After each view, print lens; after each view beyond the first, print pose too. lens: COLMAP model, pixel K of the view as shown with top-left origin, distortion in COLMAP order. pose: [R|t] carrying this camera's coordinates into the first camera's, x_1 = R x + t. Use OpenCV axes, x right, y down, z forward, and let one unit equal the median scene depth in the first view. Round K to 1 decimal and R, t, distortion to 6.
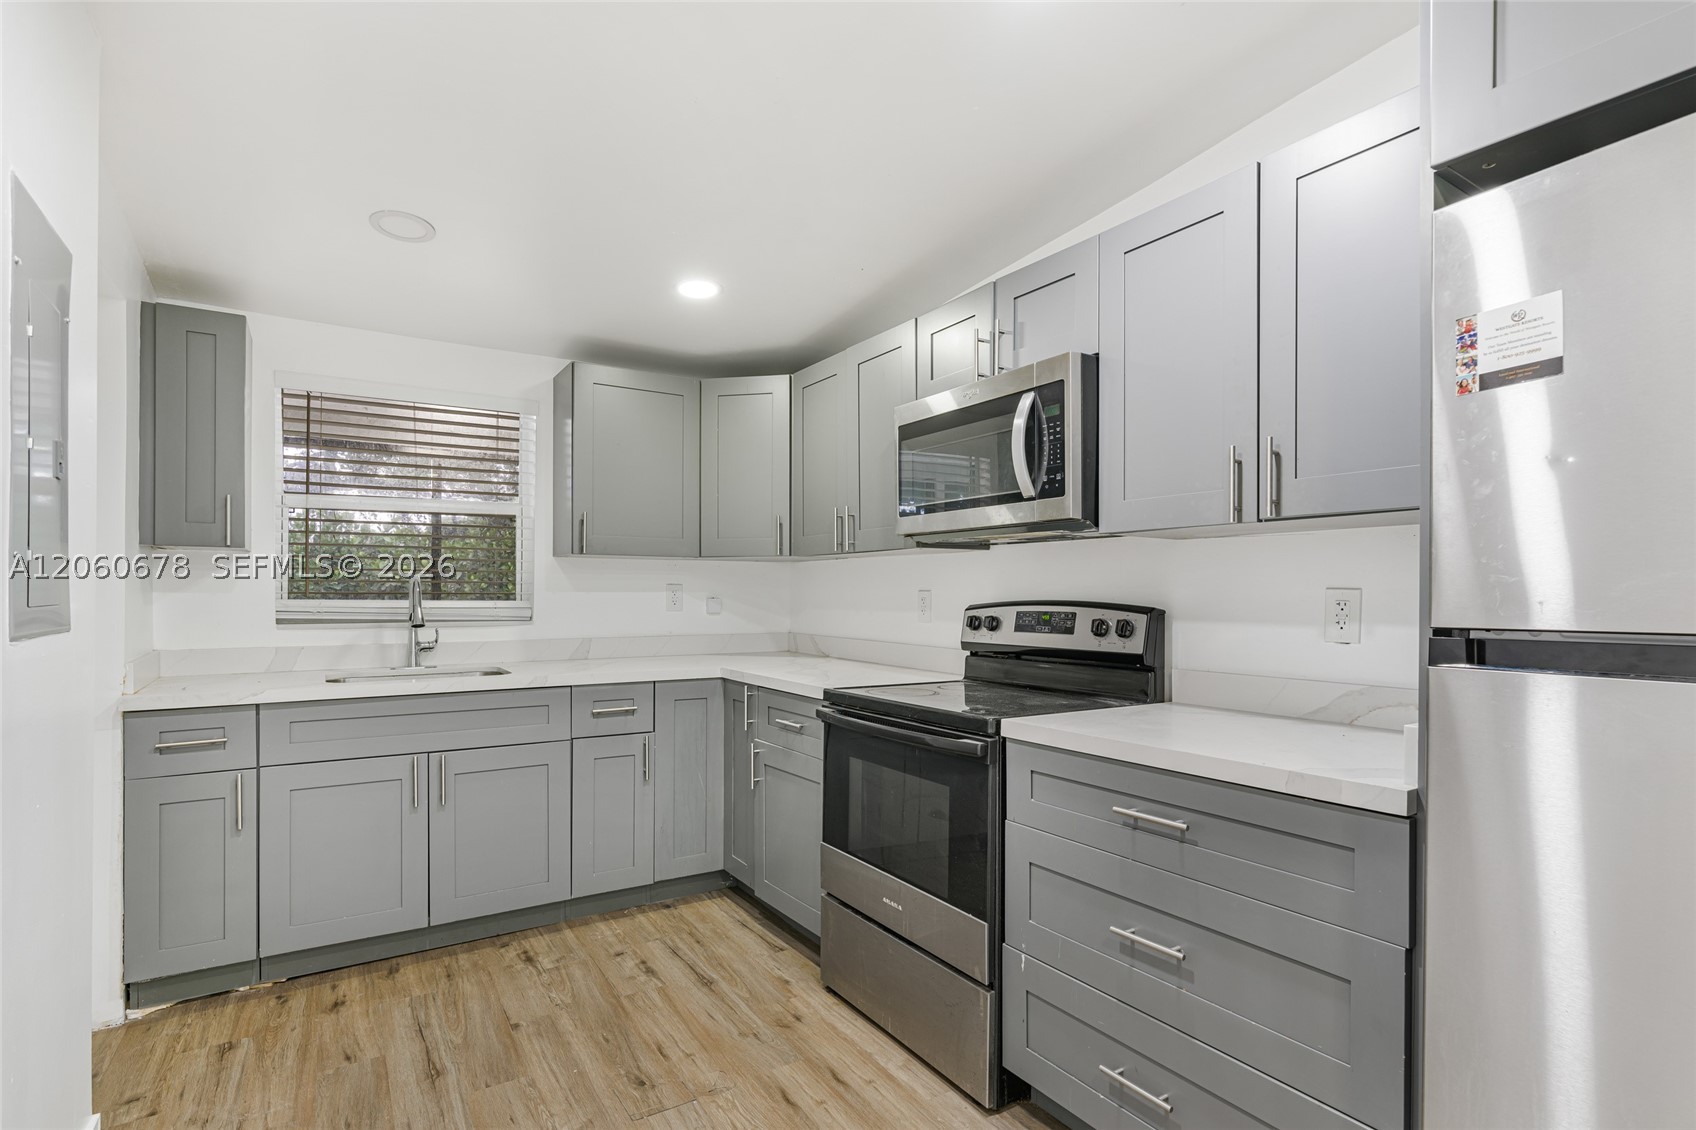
lens RADIAL K [[851.2, 0, 848.0], [0, 851.2, 565.0], [0, 0, 1]] dist [-0.005497, 0.002881]
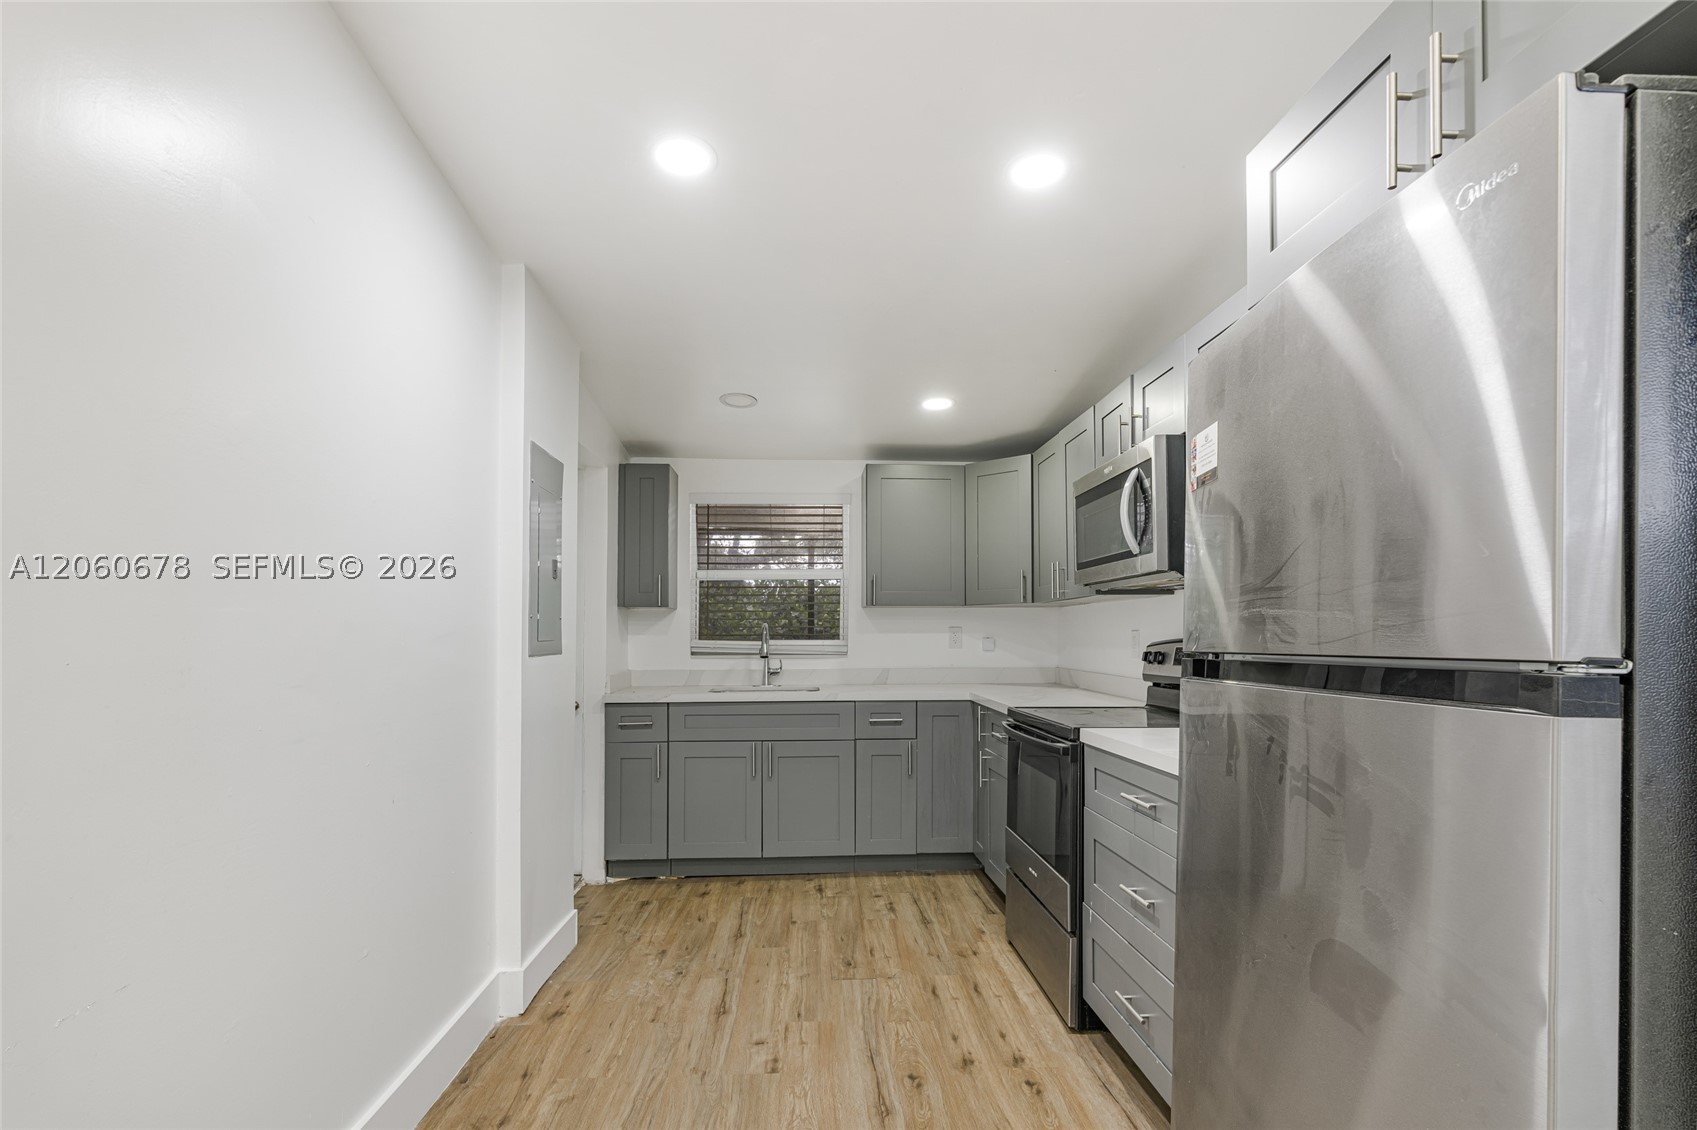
lens RADIAL K [[851.7, 0, 848.5], [0, 851.7, 565.0], [0, 0, 1]] dist [-0.005497, 0.002881]
pose [[0.866131, -0.046314, -0.497666, 0.425654], [0.021274, 0.998211, -0.055871, -0.002631], [0.499364, 0.037805, 0.865567, -0.252741]]
